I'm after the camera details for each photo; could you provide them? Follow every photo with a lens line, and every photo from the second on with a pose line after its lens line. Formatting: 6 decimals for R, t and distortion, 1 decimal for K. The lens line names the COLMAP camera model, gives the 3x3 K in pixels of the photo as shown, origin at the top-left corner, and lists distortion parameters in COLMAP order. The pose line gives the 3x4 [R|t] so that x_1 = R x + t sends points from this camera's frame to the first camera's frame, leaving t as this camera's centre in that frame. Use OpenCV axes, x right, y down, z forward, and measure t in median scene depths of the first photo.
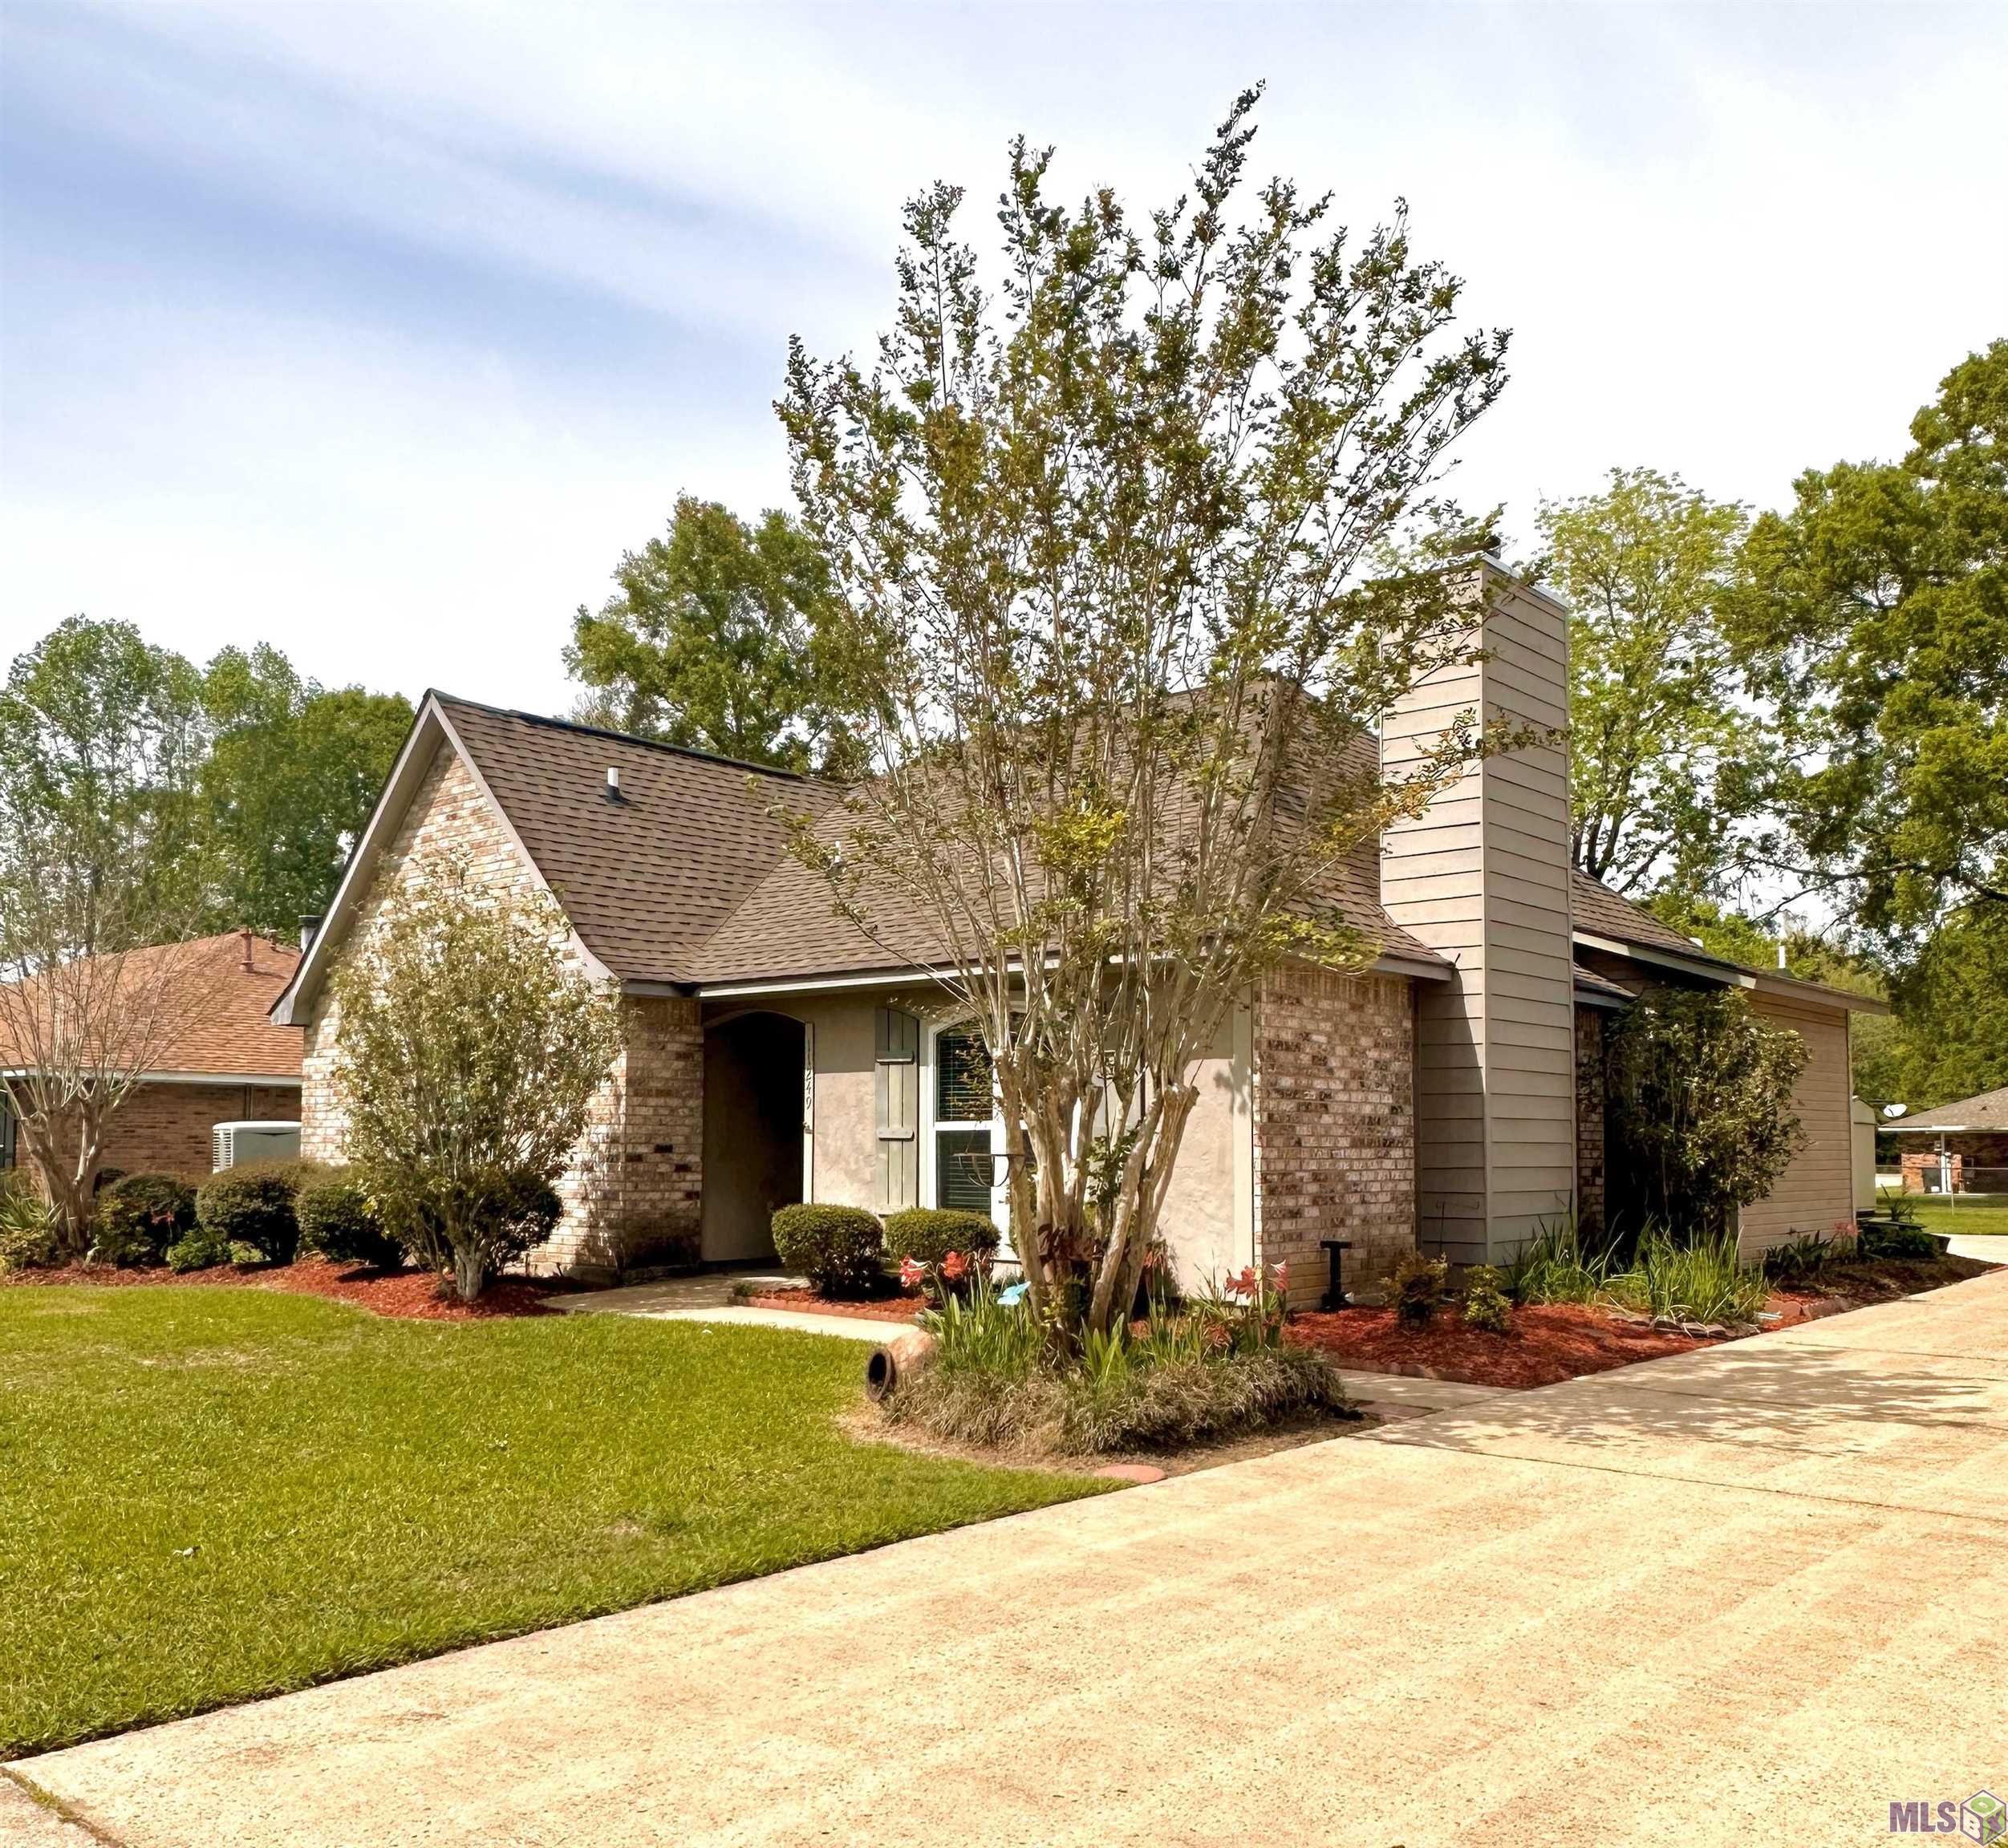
lens RADIAL K [[1756.0, 0, 1002.2], [0, 1756.0, 925.5], [0, 0, 1]] dist [0.001013, 0.030015]
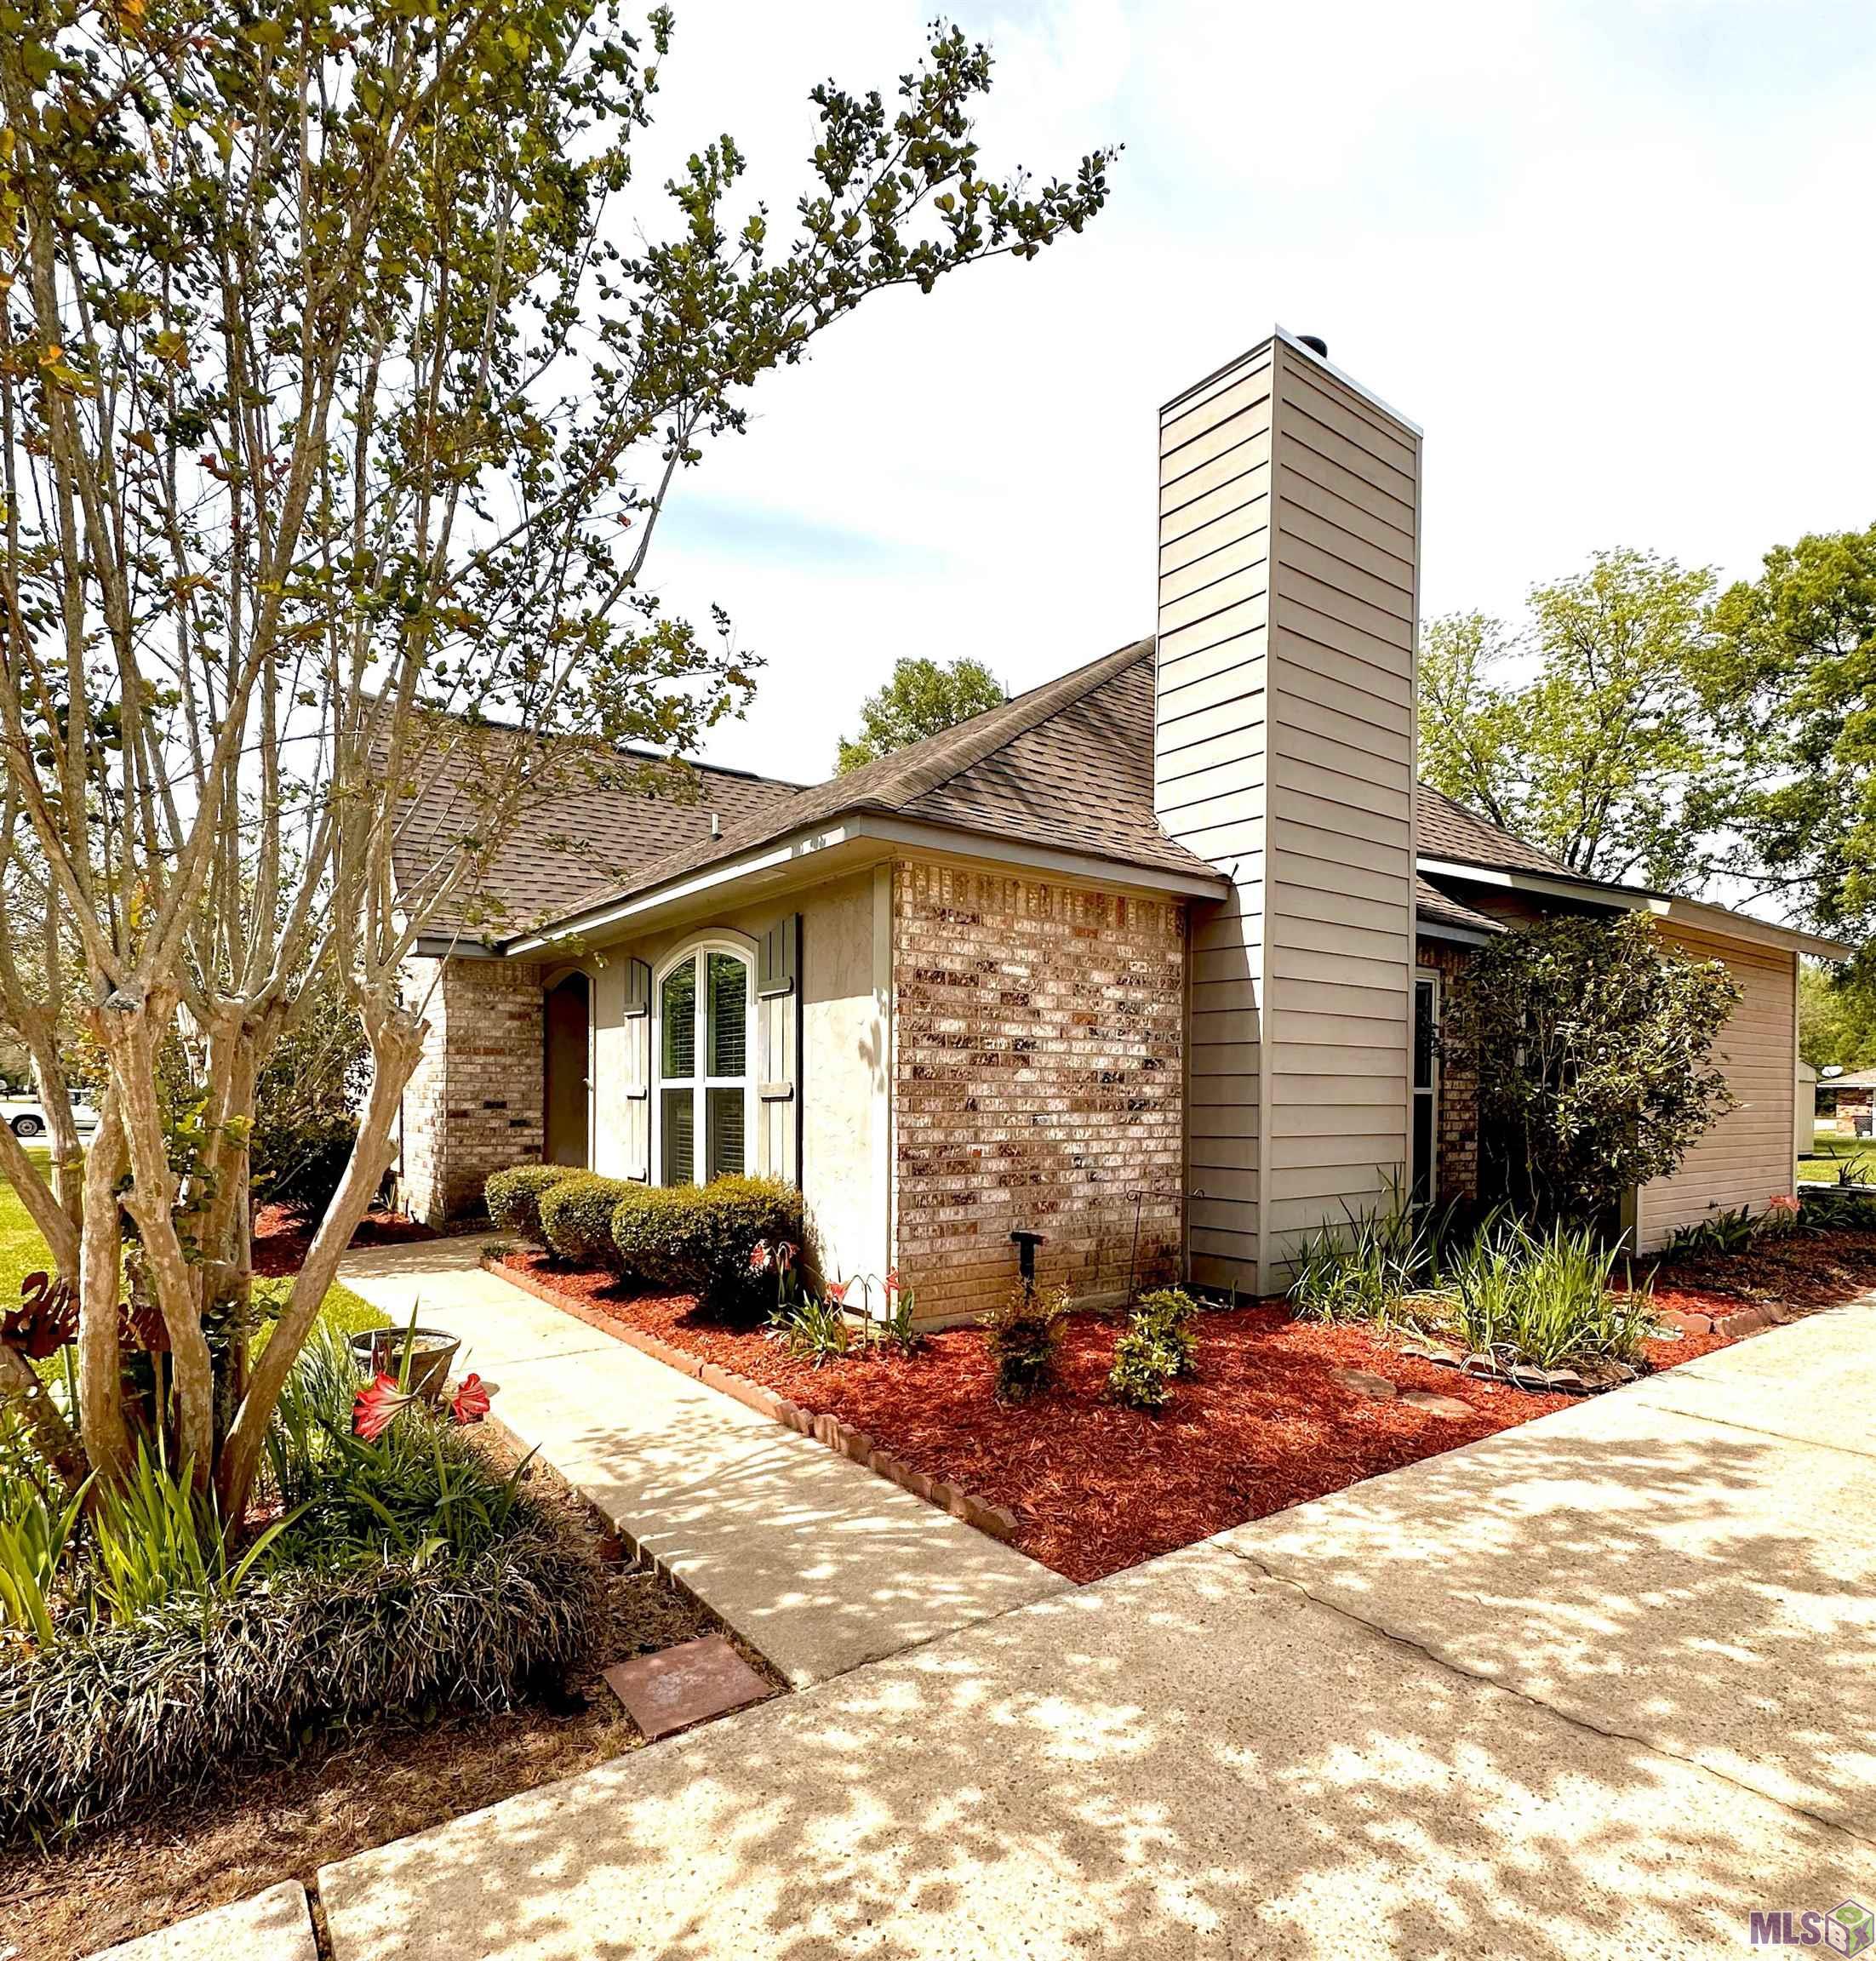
lens RADIAL K [[1098.3, 0, 956.9], [0, 1098.3, 1053.8], [0, 0, 1]] dist [0.006834, -0.001873]
pose [[0.979677, -0.004705, -0.200529, 0.201515], [0.022127, 0.996158, 0.084728, 0.047741], [0.199360, -0.087443, 0.976017, 0.420556]]
